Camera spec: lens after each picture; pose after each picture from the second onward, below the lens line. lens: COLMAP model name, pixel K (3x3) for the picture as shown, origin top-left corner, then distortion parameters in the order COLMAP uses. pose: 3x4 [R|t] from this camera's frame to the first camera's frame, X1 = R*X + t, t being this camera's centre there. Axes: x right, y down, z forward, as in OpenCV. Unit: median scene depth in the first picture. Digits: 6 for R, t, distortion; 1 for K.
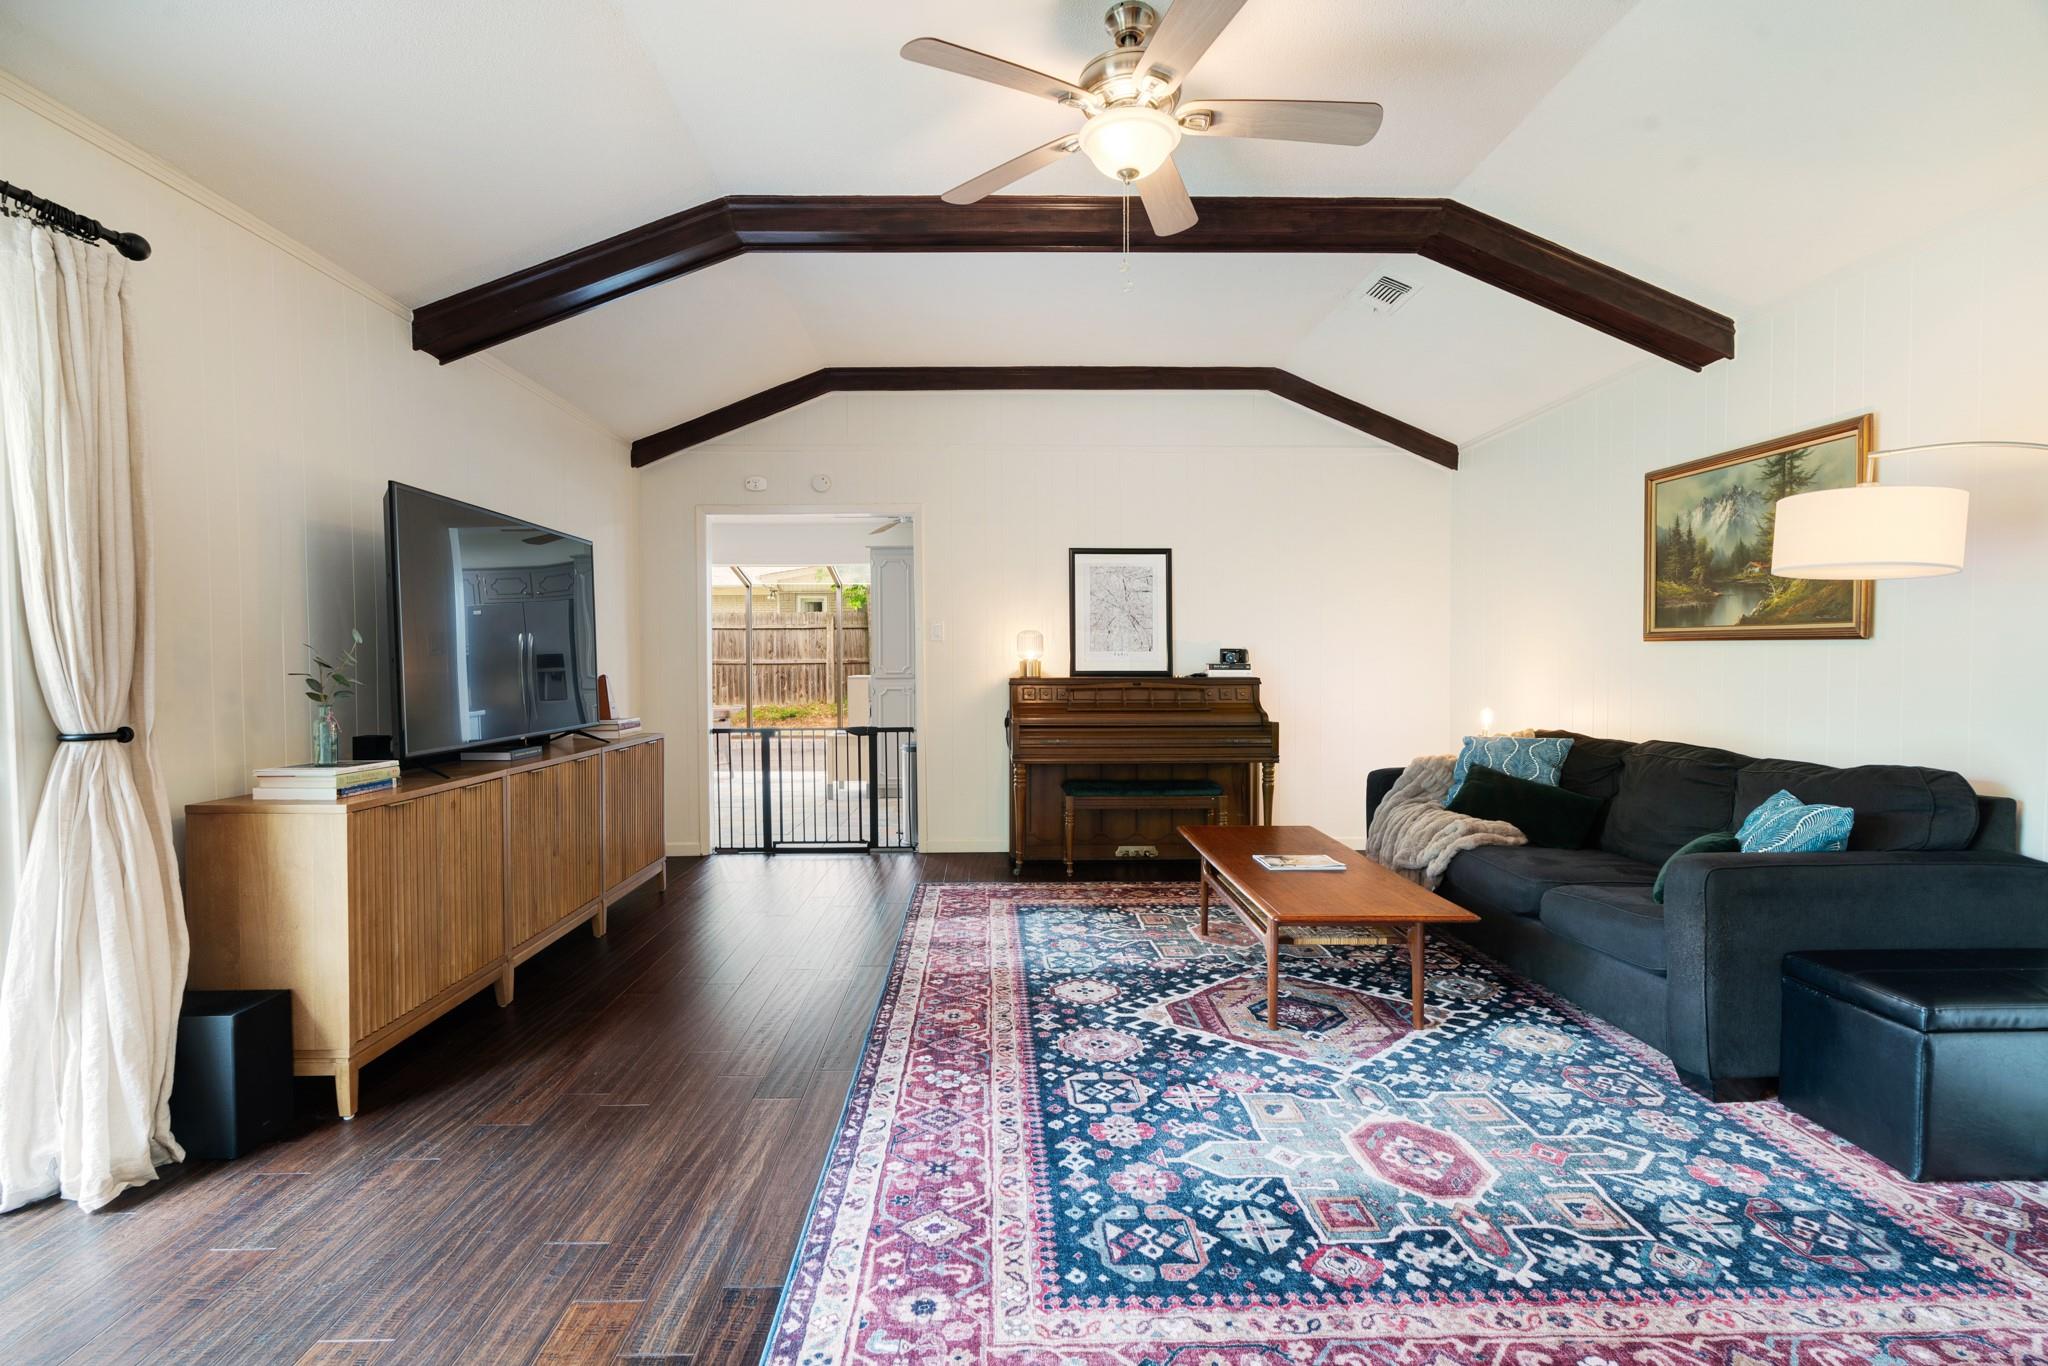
lens RADIAL K [[945.2, 0, 1010.4], [0, 945.2, 691.5], [0, 0, 1]] dist [-0.004189, 0.000329]
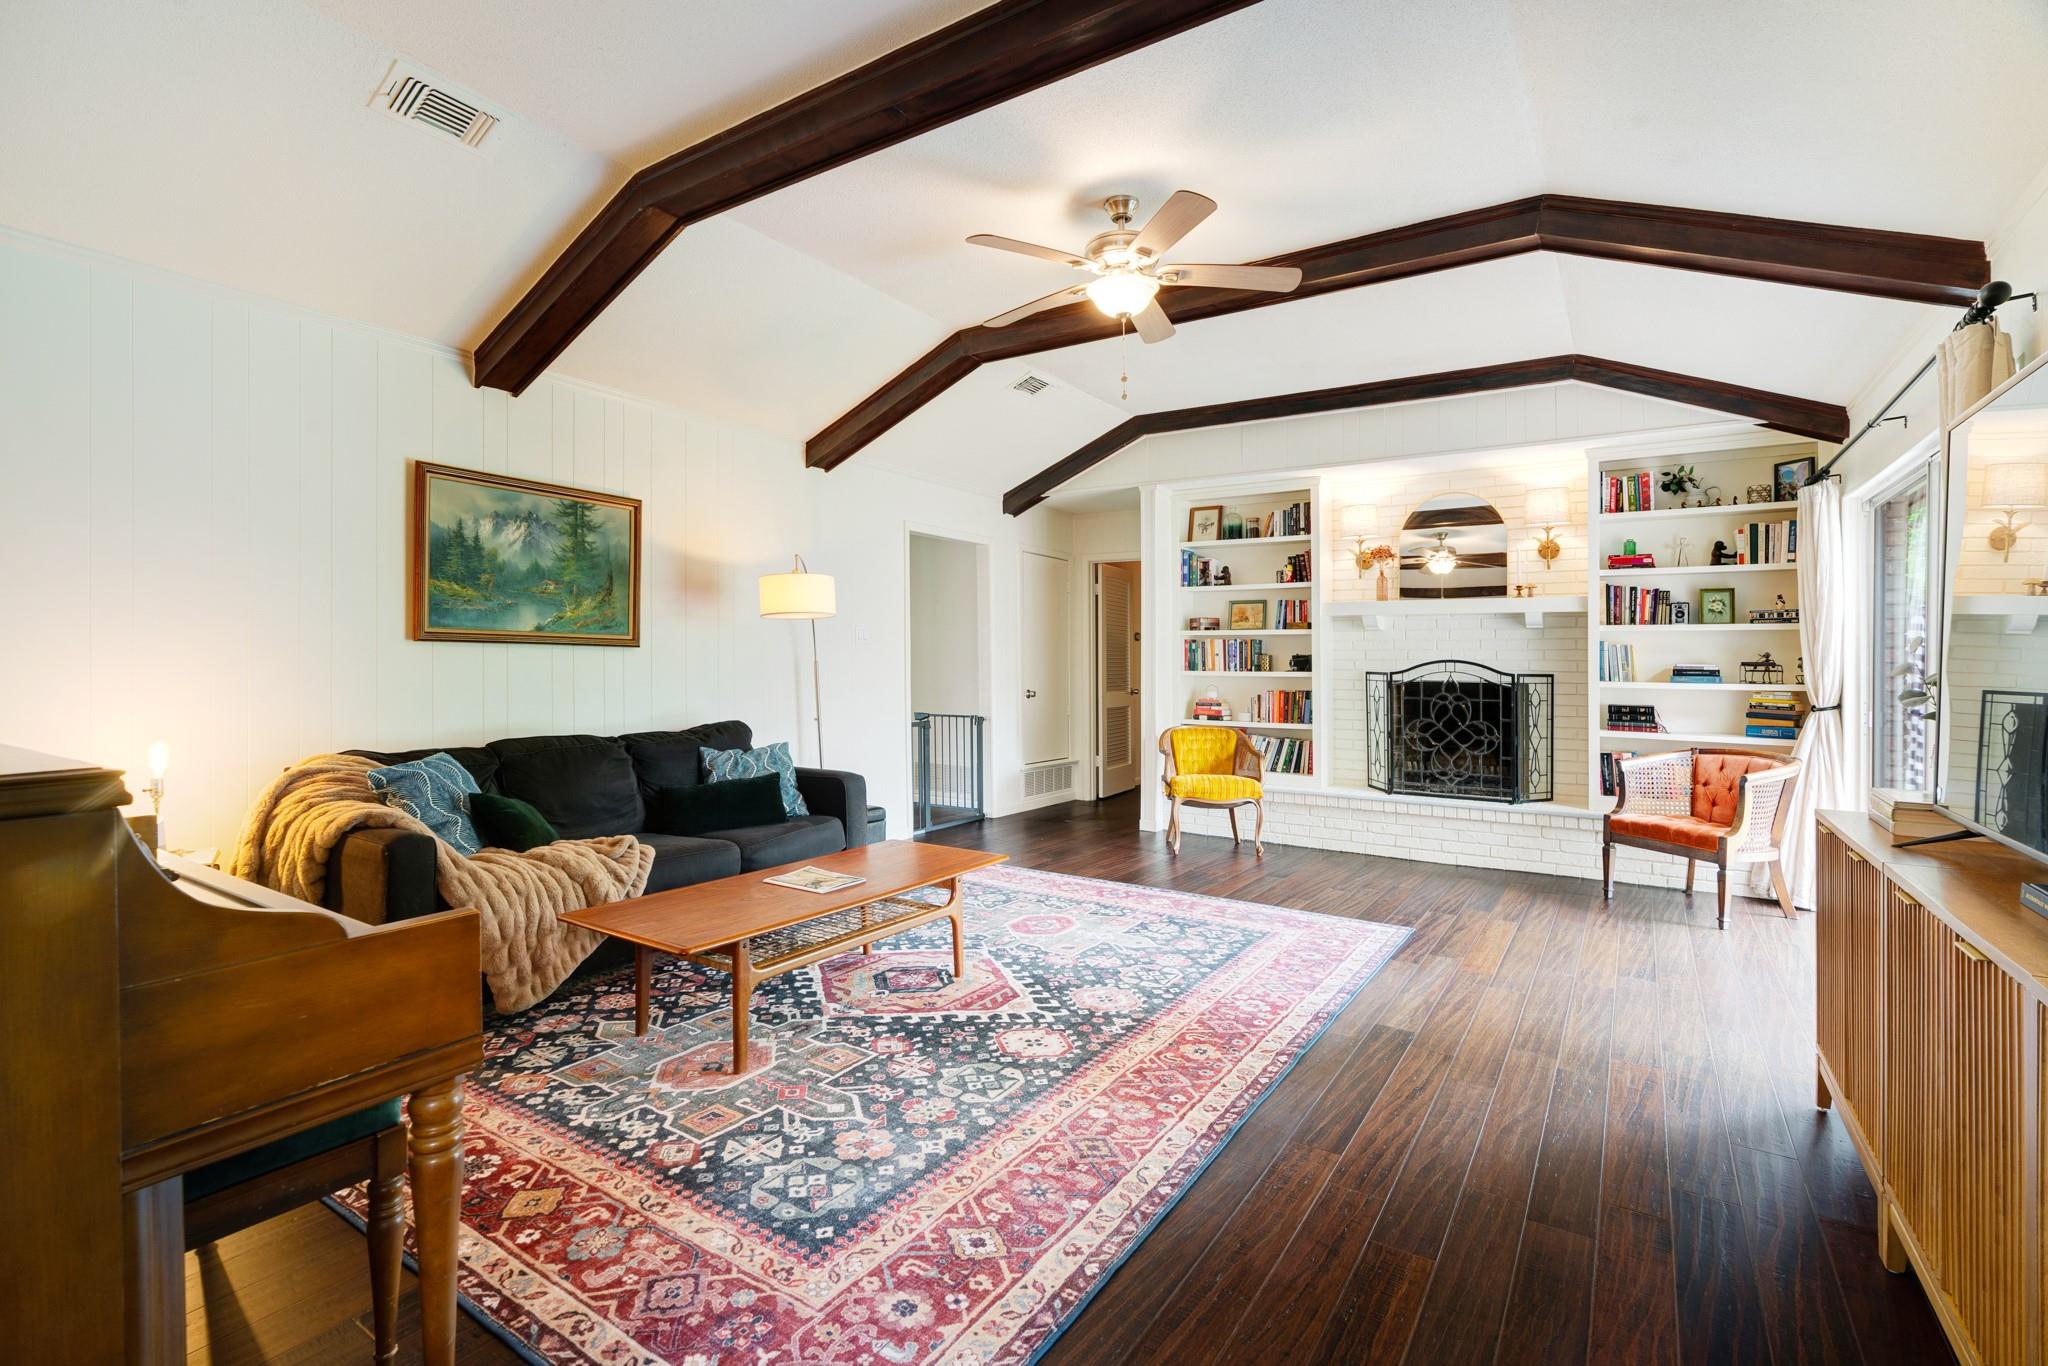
lens RADIAL K [[945.2, 0, 1005.9], [0, 945.2, 664.7], [0, 0, 1]] dist [-0.004189, 0.000329]
pose [[-0.815973, -0.009414, 0.578013, -0.414883], [0.010085, 0.999483, 0.030514, -0.064678], [-0.578002, 0.030728, -0.815457, 1.760703]]
